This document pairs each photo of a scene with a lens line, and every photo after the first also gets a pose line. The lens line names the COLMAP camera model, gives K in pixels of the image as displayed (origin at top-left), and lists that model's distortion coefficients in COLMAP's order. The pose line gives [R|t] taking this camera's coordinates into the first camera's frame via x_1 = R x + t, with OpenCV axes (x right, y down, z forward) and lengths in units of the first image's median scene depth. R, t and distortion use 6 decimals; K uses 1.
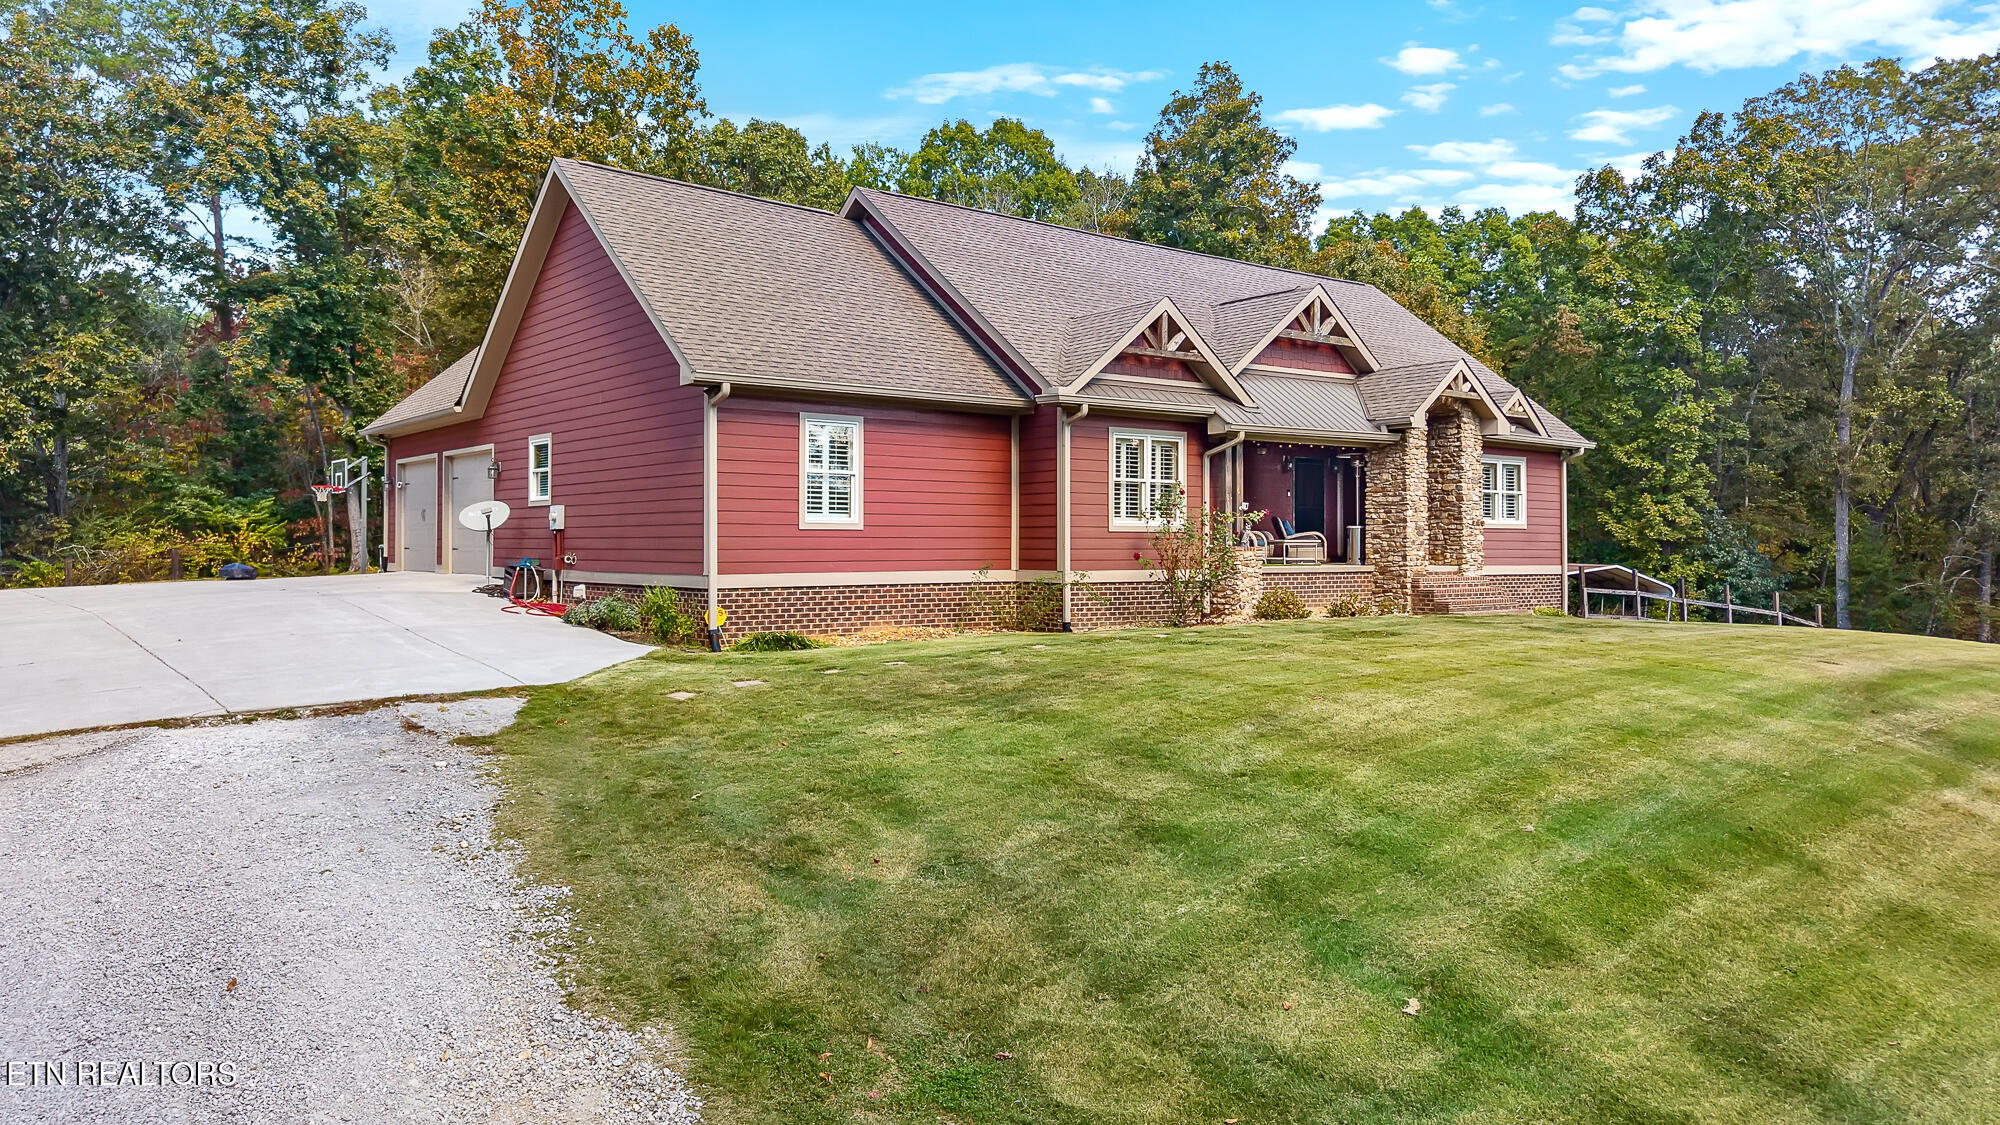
lens RADIAL K [[1428.4, 0, 1002.3], [0, 1428.4, 512.8], [0, 0, 1]] dist [0.001090, 0.000607]
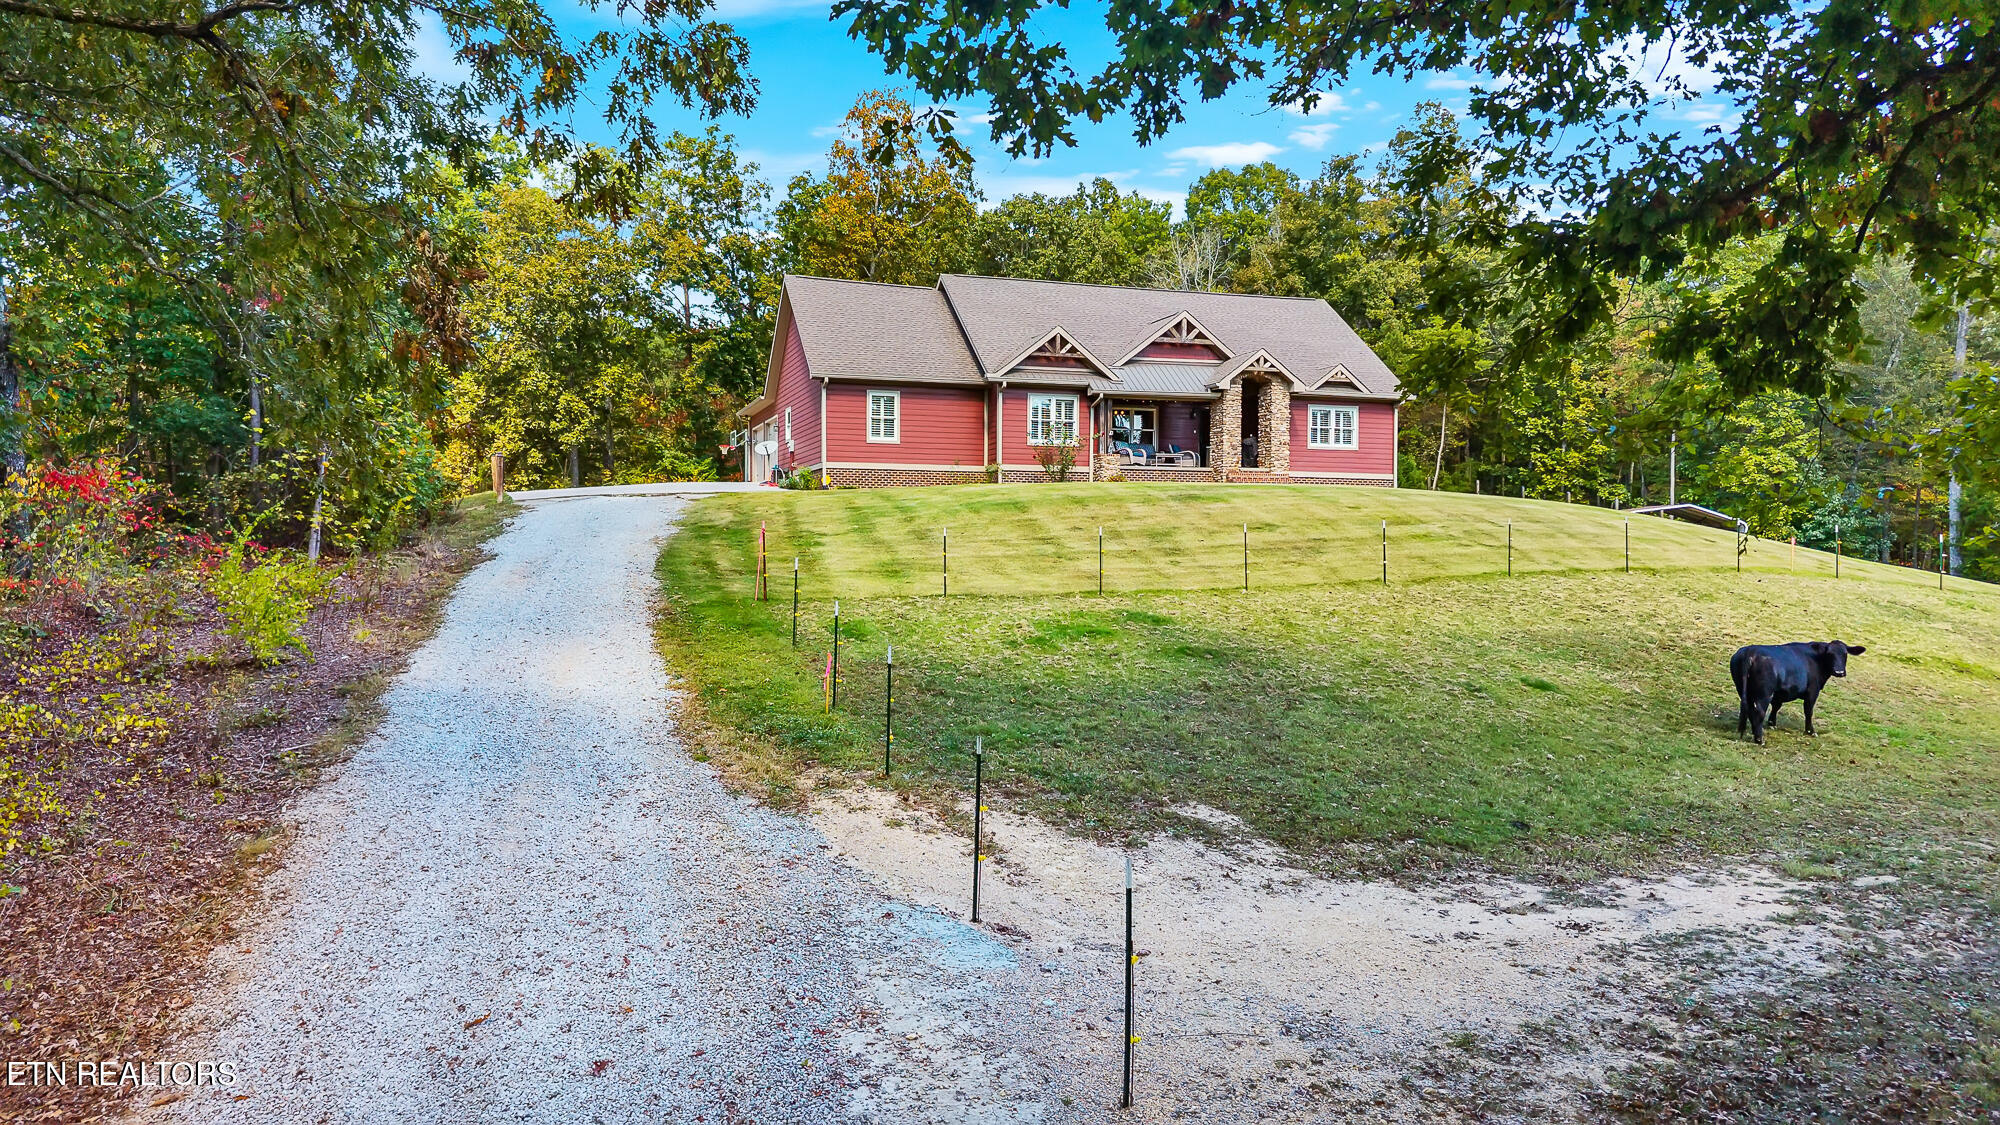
lens RADIAL K [[1470.1, 0, 1000.6], [0, 1470.1, 615.4], [0, 0, 1]] dist [0.013430, 0.000981]
pose [[0.937318, 0.016153, -0.348101, 0.722832], [0.005096, 0.998183, 0.060041, 0.121027], [0.348439, -0.058052, 0.935532, -0.916688]]
